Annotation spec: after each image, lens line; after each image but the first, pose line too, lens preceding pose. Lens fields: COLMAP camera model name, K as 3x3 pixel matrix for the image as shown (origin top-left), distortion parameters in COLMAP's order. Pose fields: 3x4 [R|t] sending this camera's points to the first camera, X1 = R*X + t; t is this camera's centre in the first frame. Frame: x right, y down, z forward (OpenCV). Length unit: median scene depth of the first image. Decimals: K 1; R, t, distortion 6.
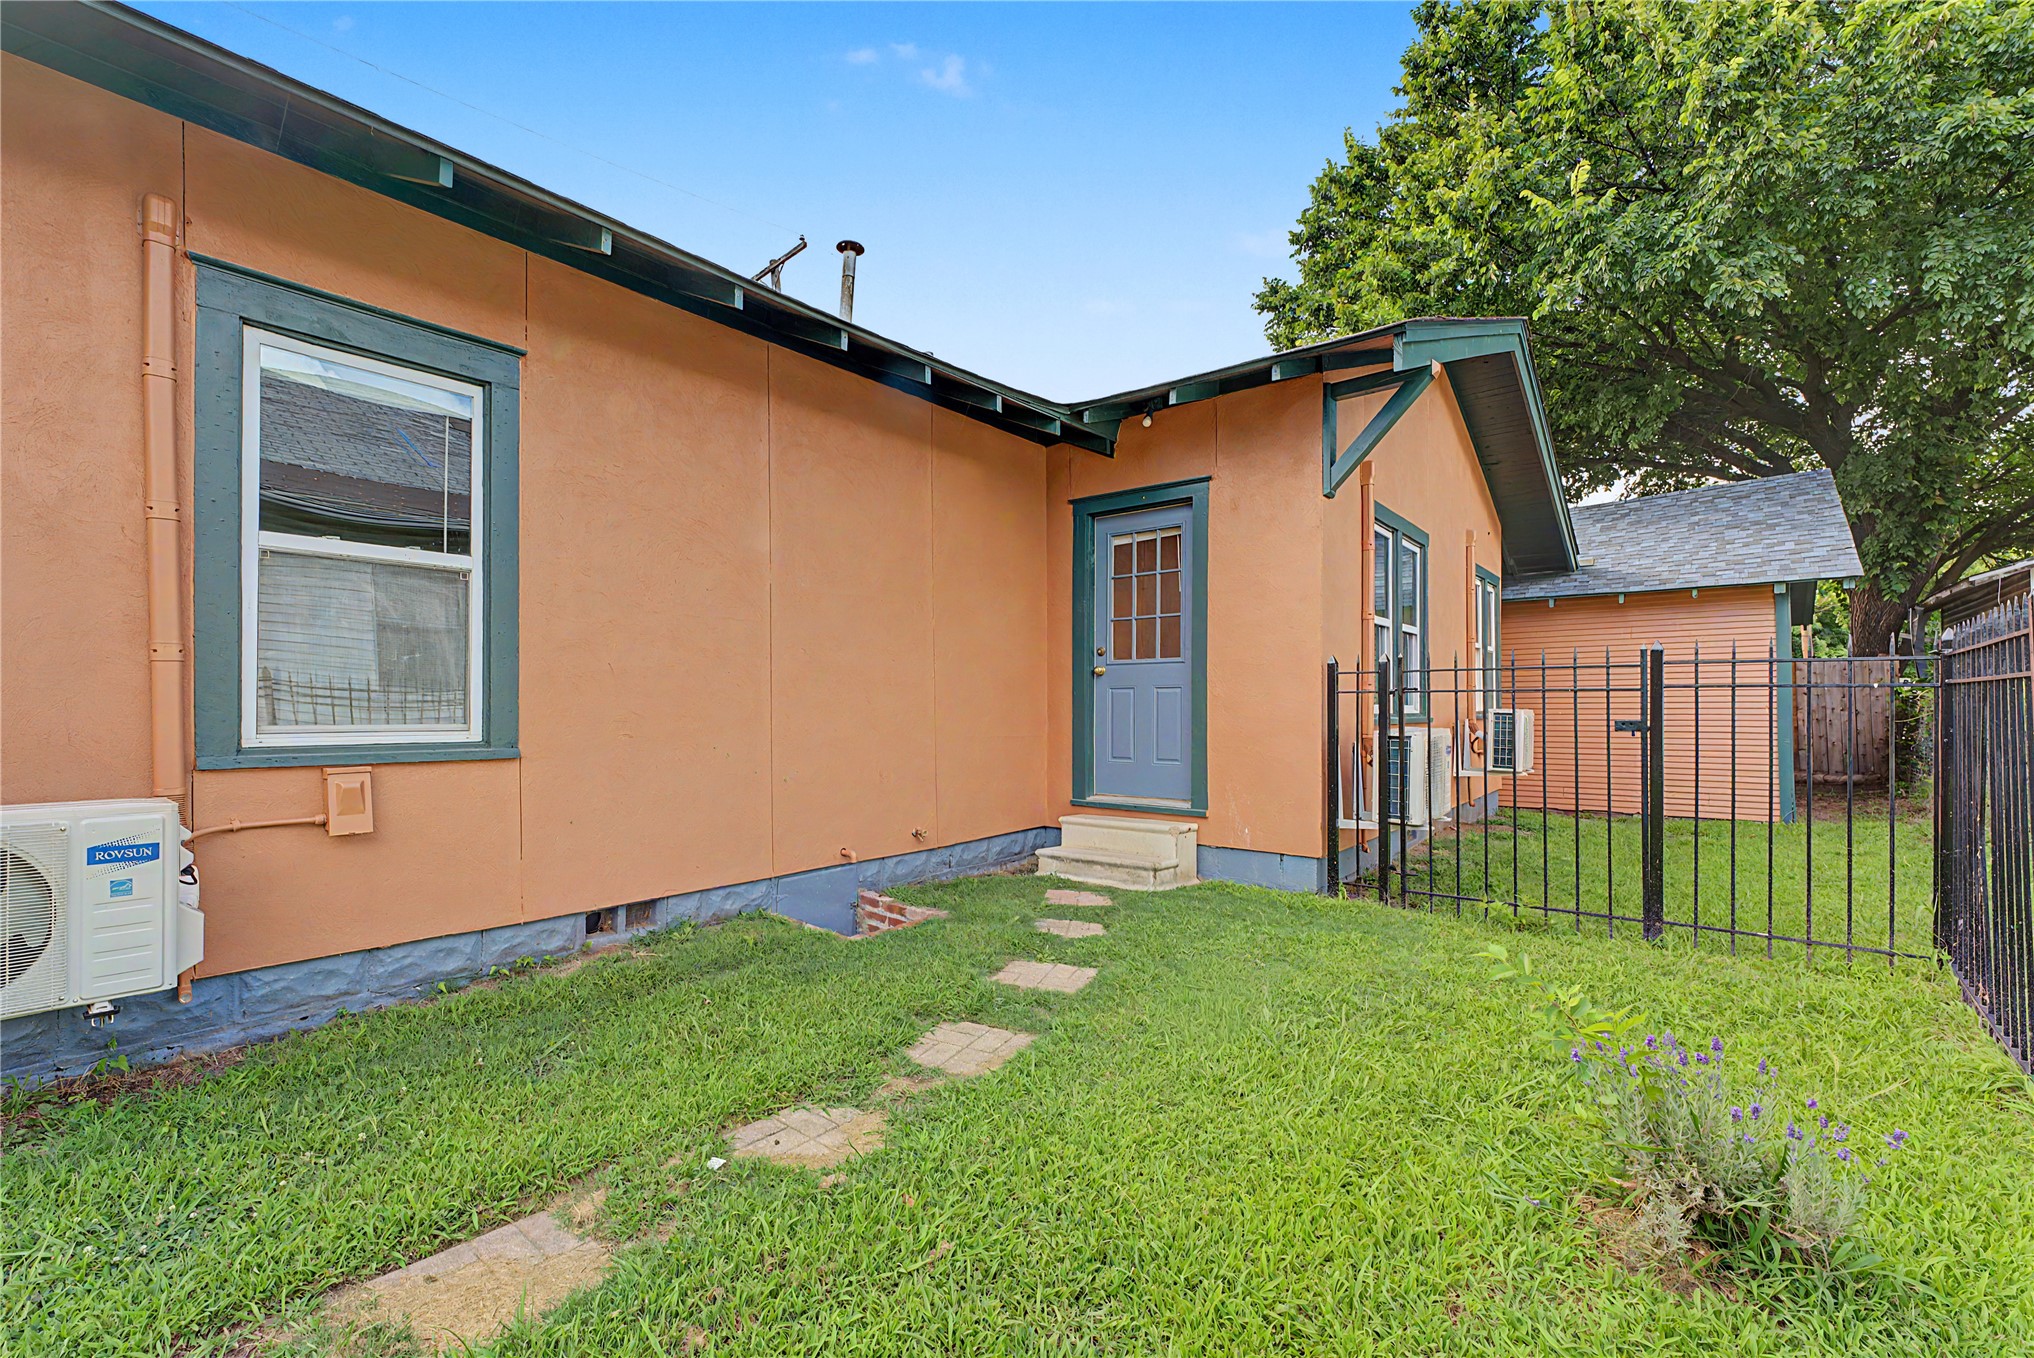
lens RADIAL K [[834.4, 0, 1017.0], [0, 834.4, 679.0], [0, 0, 1]] dist [0.001292, 0.000313]
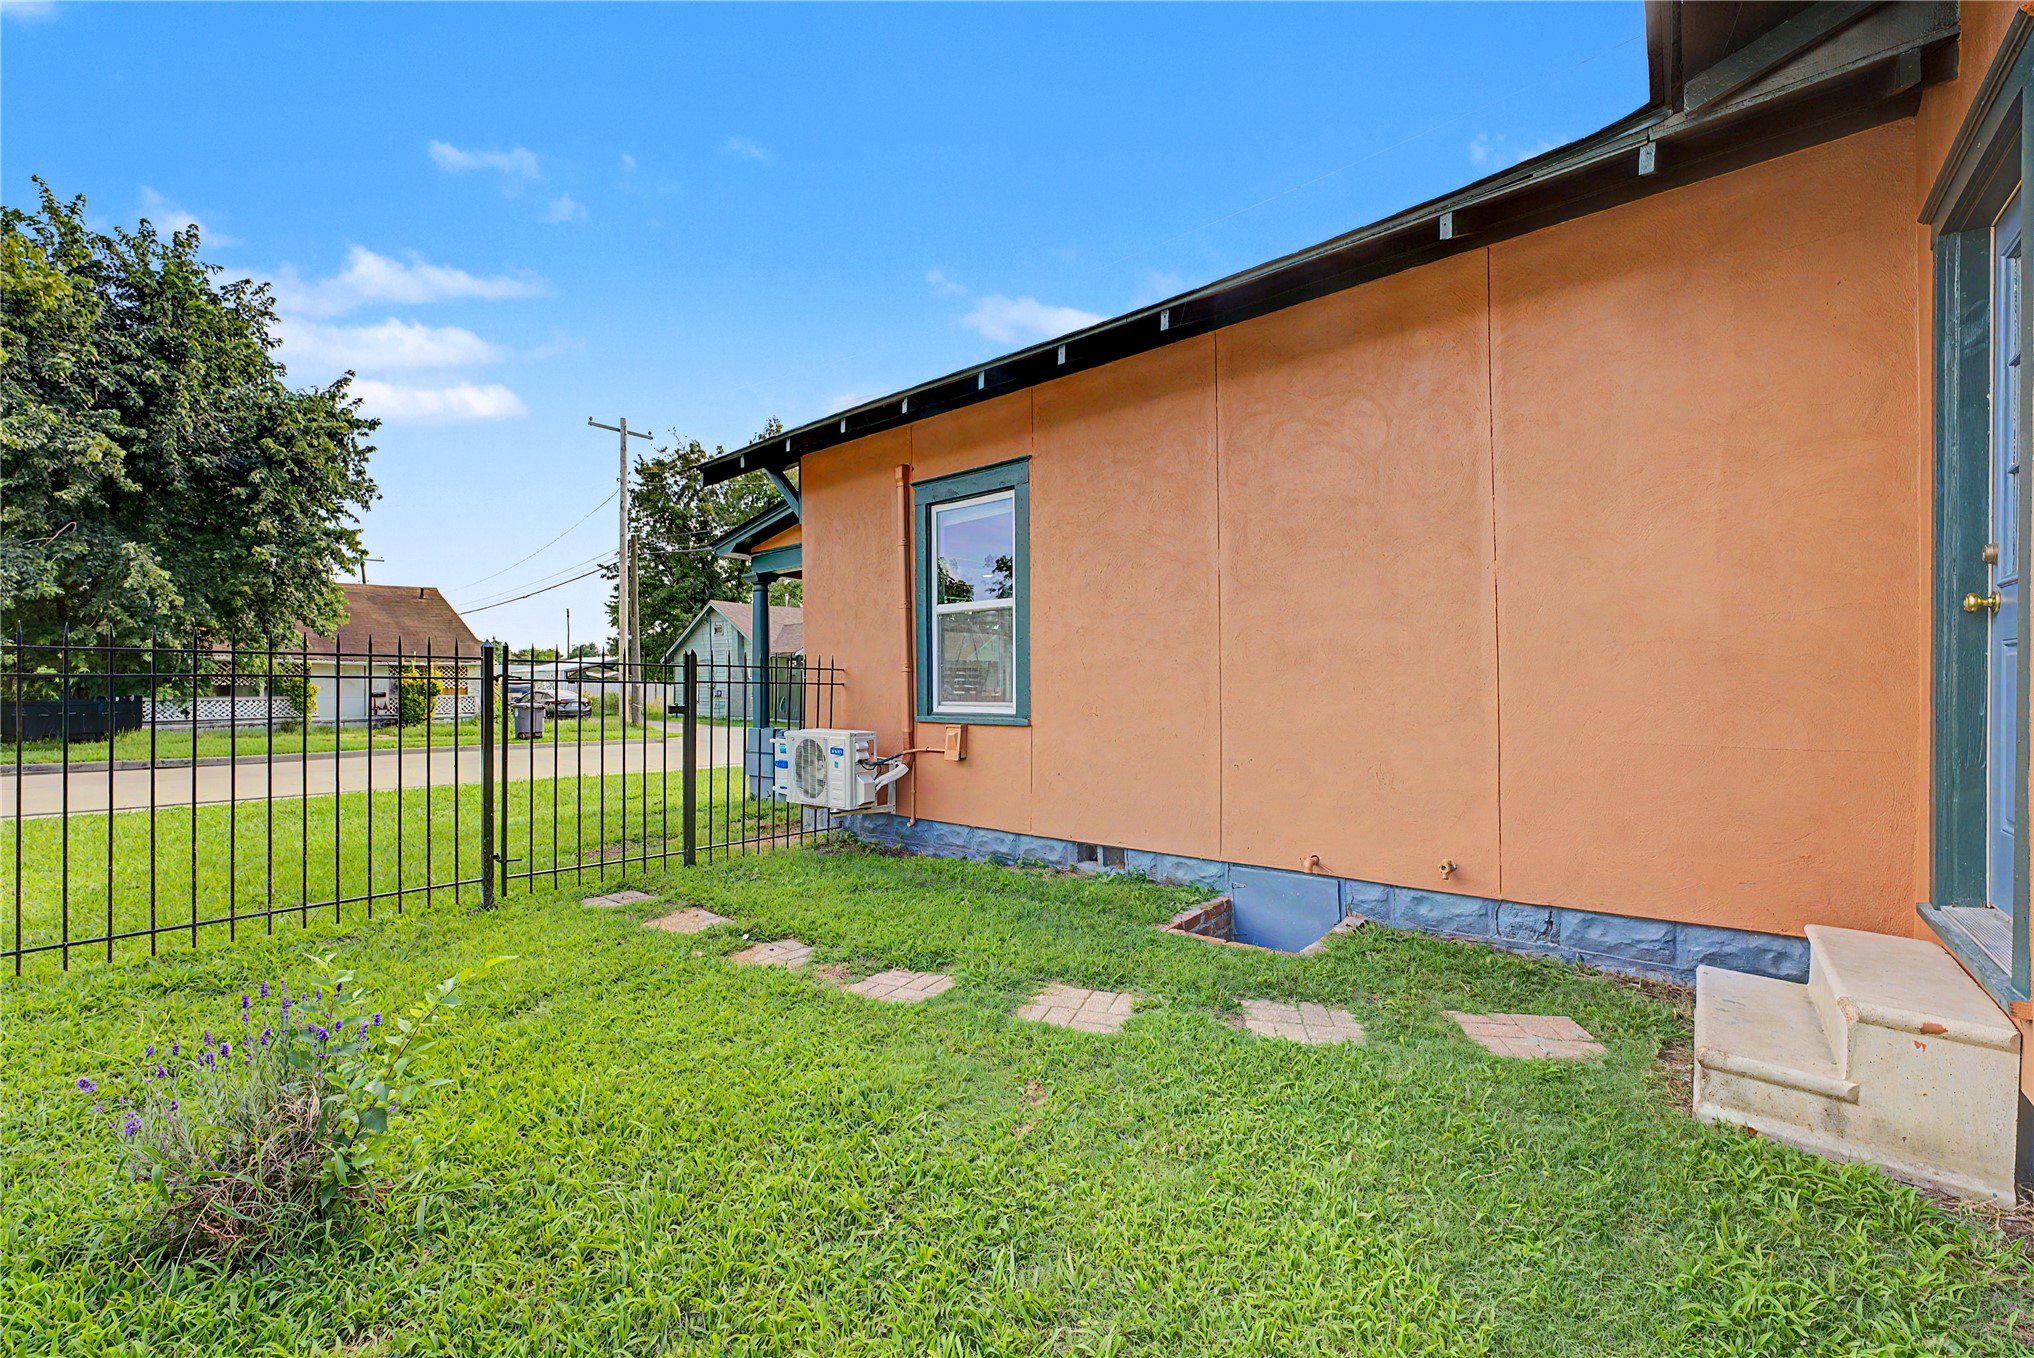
lens RADIAL K [[834.4, 0, 1017.0], [0, 834.4, 679.0], [0, 0, 1]] dist [0.001292, 0.000313]
pose [[0.007886, -0.013542, -0.999877, 0.840134], [0.037171, 0.999221, -0.013240, 0.026011], [0.999278, -0.037062, 0.008383, 0.887848]]
